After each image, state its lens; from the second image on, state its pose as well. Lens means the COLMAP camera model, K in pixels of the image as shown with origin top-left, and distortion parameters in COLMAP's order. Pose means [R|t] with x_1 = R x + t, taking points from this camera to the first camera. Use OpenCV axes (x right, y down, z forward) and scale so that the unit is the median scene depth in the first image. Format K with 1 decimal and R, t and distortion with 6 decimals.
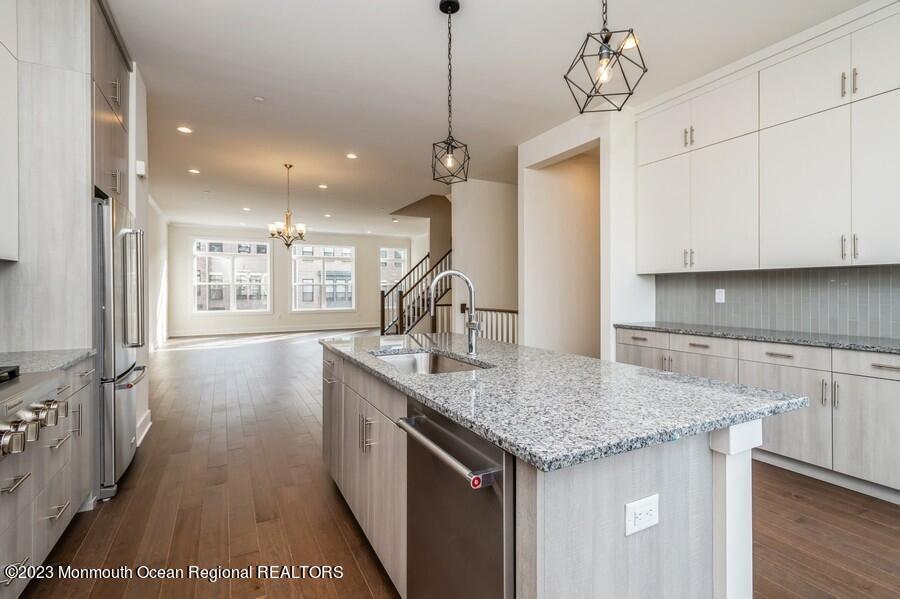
lens RADIAL K [[422.6, 0, 446.1], [0, 422.6, 292.4], [0, 0, 1]] dist [0.005315, -0.002190]
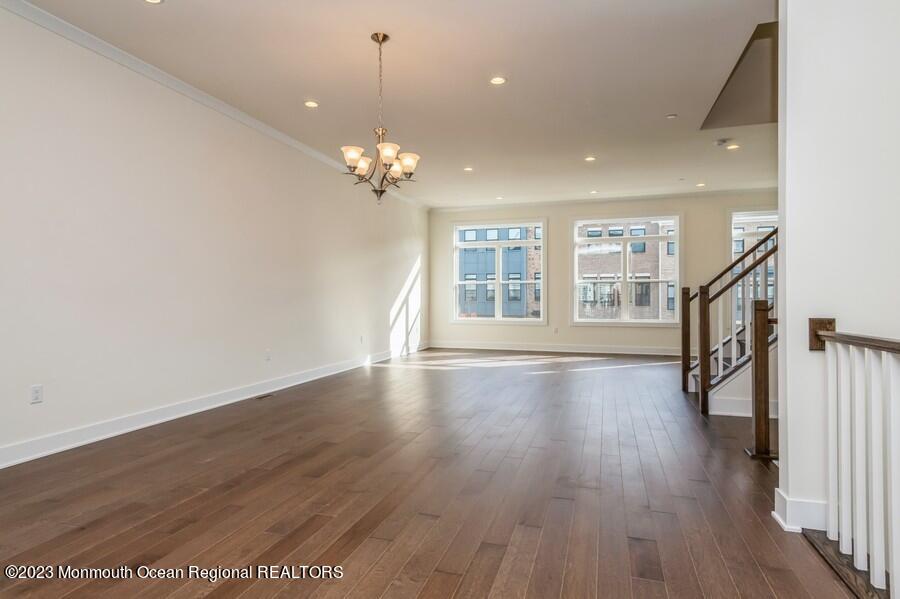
lens RADIAL K [[502.2, 0, 448.4], [0, 502.2, 302.6], [0, 0, 1]] dist [0.003461, 0.000318]
pose [[0.702025, 0.007349, -0.712114, 0.243645], [-0.000822, 0.999954, 0.009509, 0.028084], [0.712151, -0.006090, 0.702000, 1.293010]]
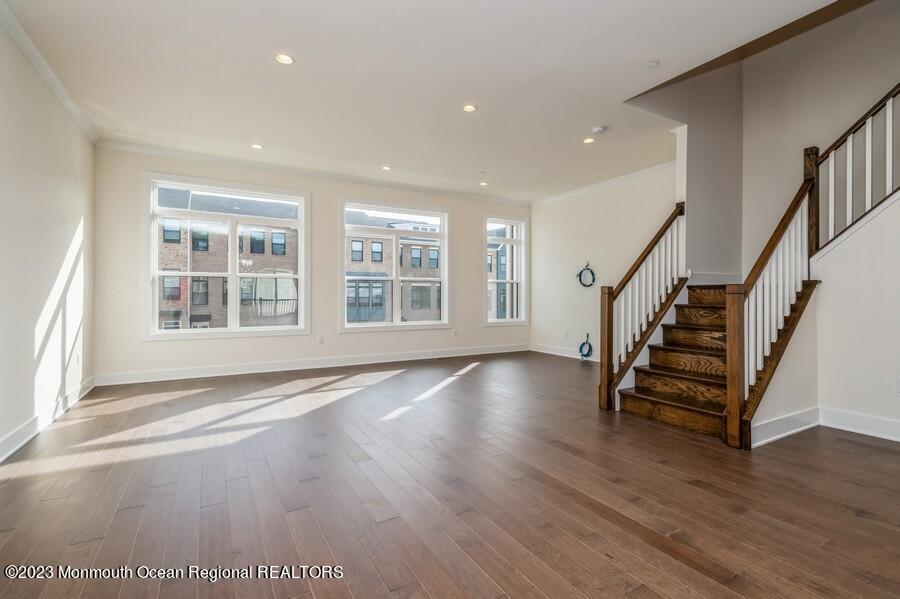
lens RADIAL K [[422.6, 0, 449.4], [0, 422.6, 293.4], [0, 0, 1]] dist [0.005315, -0.002190]
pose [[0.999426, 0.003216, 0.033734, -1.071430], [-0.002799, 0.999919, -0.012392, 0.029401], [-0.033771, 0.012290, 0.999354, 1.983433]]
